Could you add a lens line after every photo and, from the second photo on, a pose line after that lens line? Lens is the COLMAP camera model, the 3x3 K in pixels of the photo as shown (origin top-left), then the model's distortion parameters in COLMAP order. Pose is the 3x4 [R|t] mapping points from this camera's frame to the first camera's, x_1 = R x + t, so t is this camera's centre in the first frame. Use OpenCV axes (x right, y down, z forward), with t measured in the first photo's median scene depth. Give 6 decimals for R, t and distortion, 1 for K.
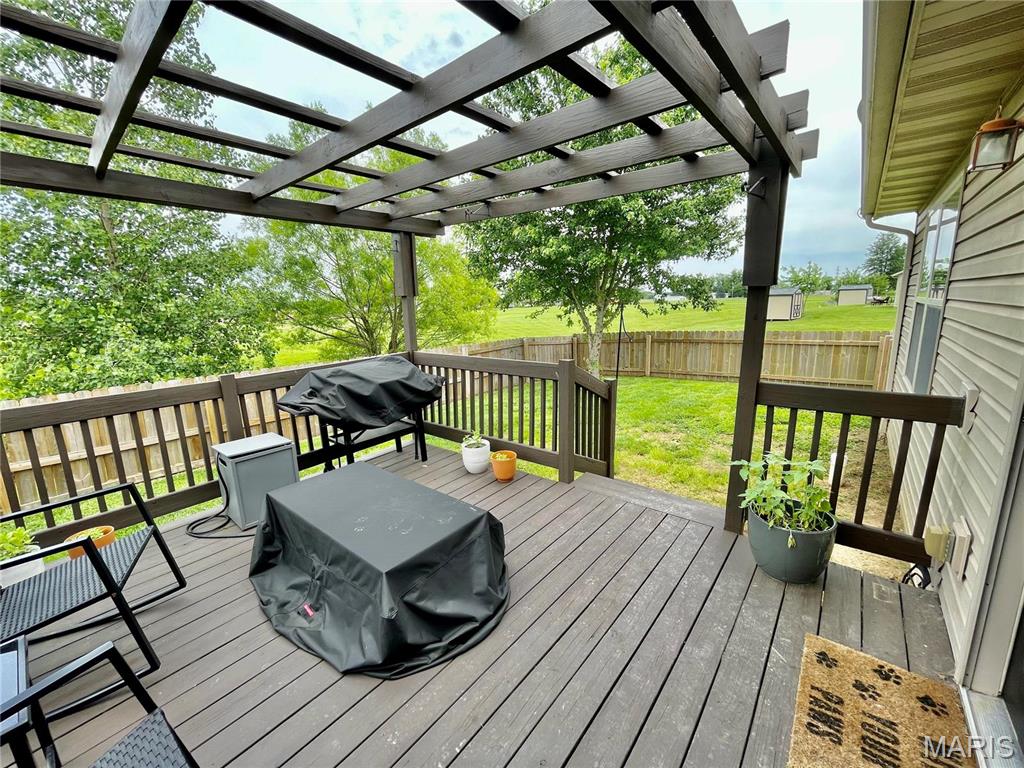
lens RADIAL K [[406.3, 0, 512.0], [0, 406.3, 384.0], [0, 0, 1]] dist [0.023422, 0.000089]
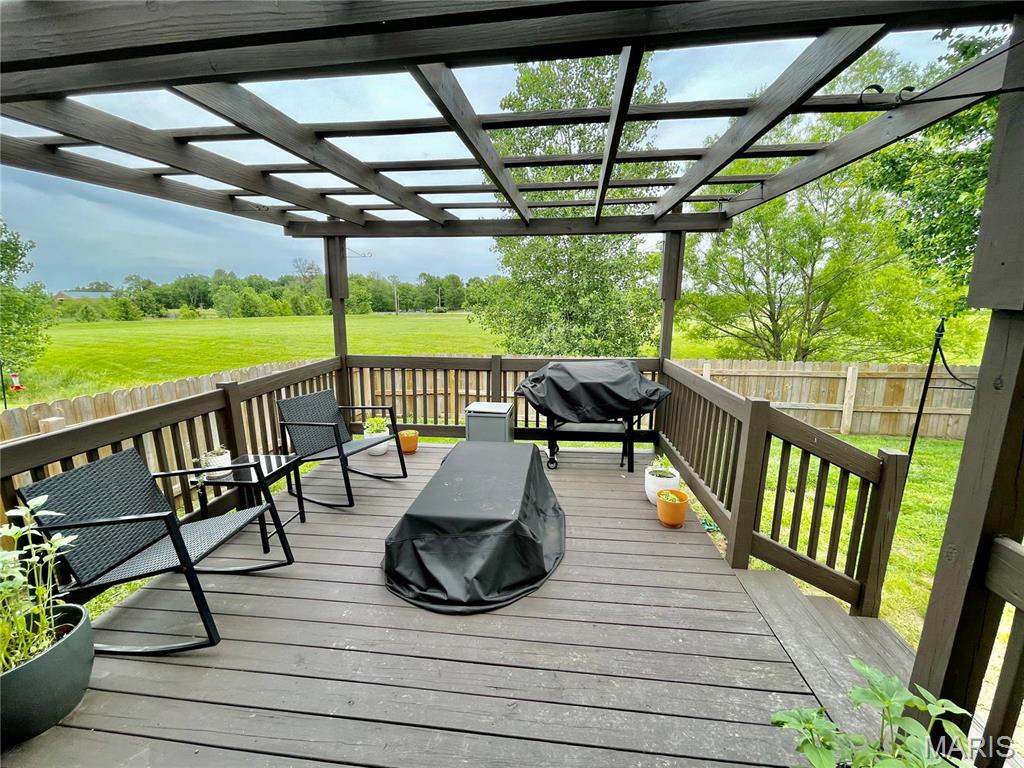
lens RADIAL K [[419.5, 0, 512.0], [0, 419.5, 384.0], [0, 0, 1]] dist [-0.002367, -0.000260]
pose [[0.527465, 0.169859, -0.832423, 0.430058], [-0.161048, 0.982035, 0.098340, -0.066783], [0.834173, 0.082189, 0.545345, 0.233459]]
